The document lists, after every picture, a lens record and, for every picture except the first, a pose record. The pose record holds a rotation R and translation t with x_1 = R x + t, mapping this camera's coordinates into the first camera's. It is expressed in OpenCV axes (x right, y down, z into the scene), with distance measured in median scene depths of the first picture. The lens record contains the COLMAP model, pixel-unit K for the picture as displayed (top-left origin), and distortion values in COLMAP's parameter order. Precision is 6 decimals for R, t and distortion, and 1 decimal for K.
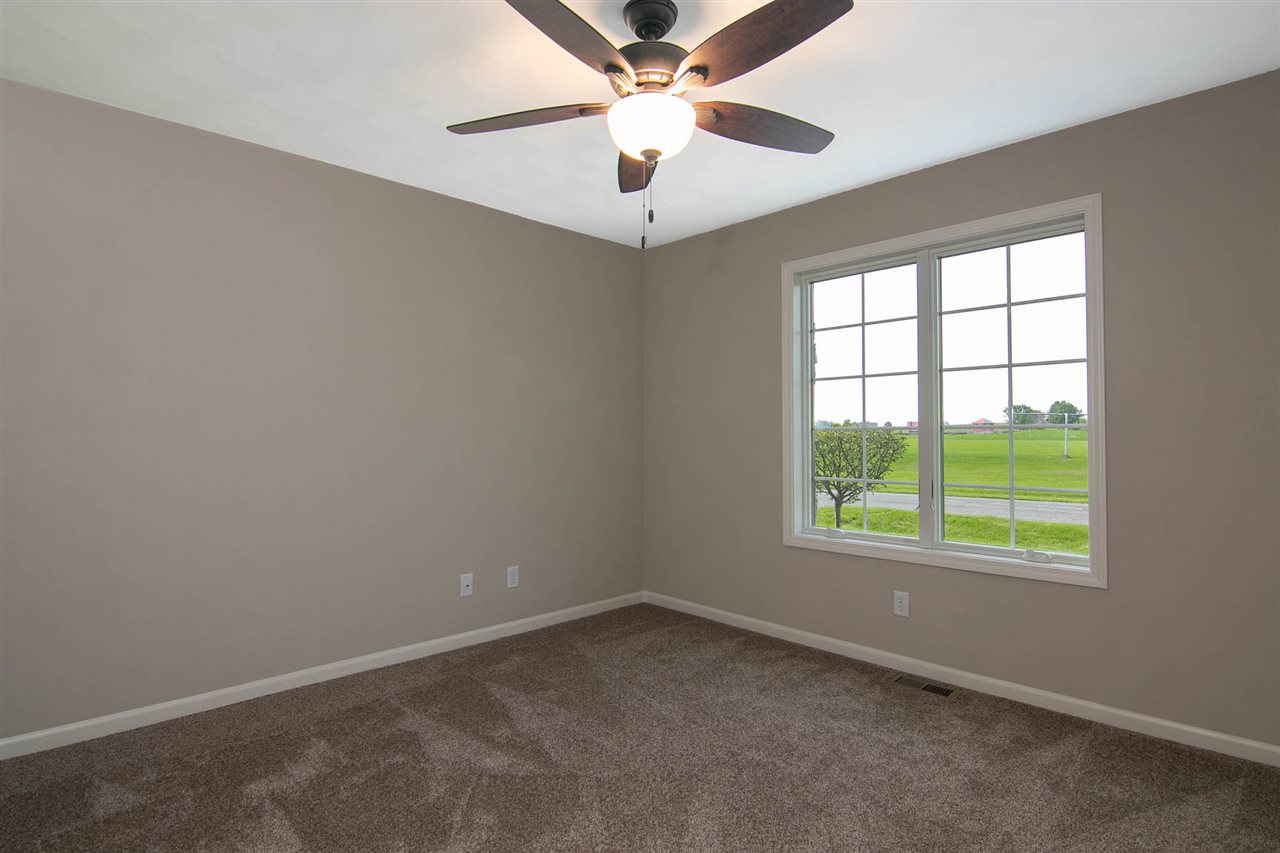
lens RADIAL K [[658.5, 0, 640.0], [0, 658.5, 426.5], [0, 0, 1]] dist [-0.005347, -0.000496]
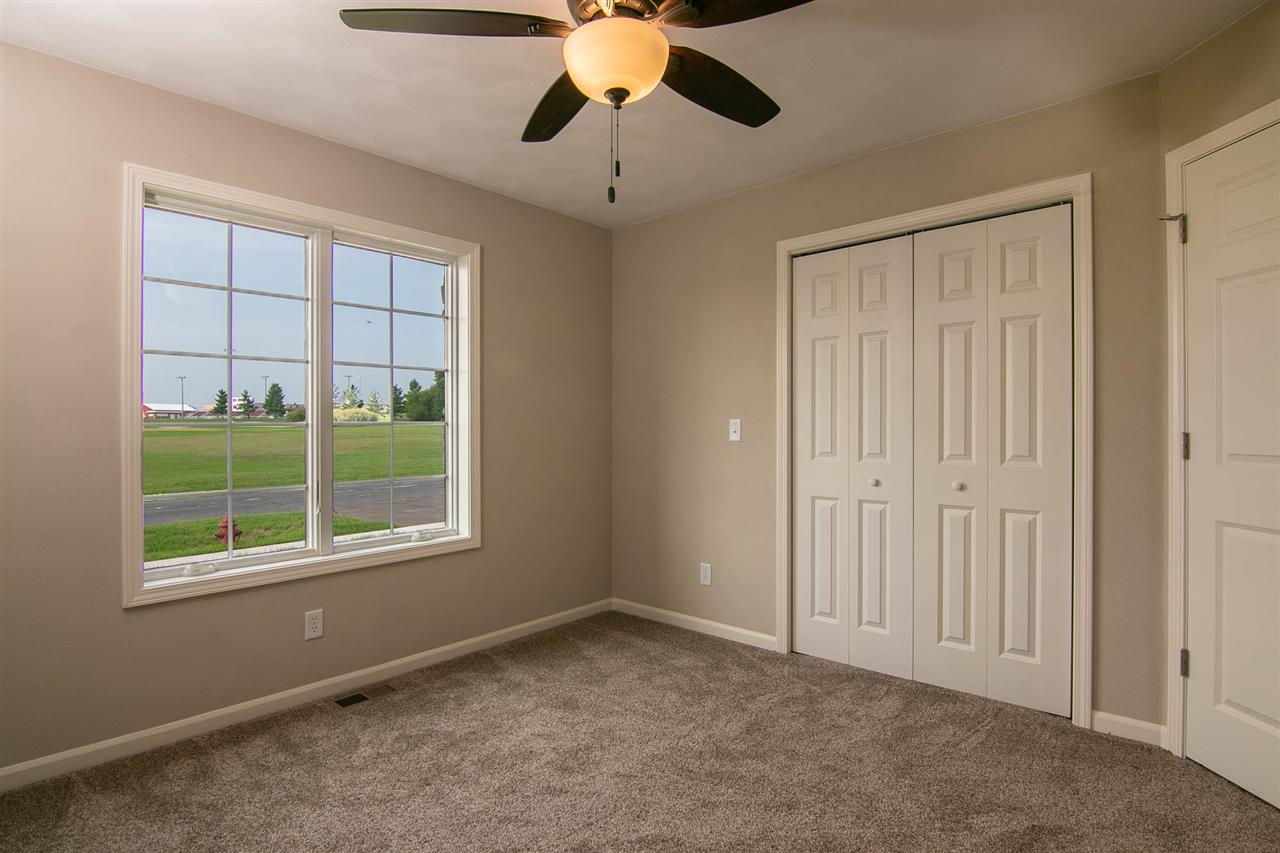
lens RADIAL K [[658.5, 0, 640.0], [0, 658.5, 426.5], [0, 0, 1]] dist [-0.005347, -0.000496]
pose [[-0.063758, 0.003934, 0.997958, -0.536940], [-0.001535, 0.999991, -0.004040, 0.009989], [-0.997964, -0.001789, -0.063751, 0.660419]]
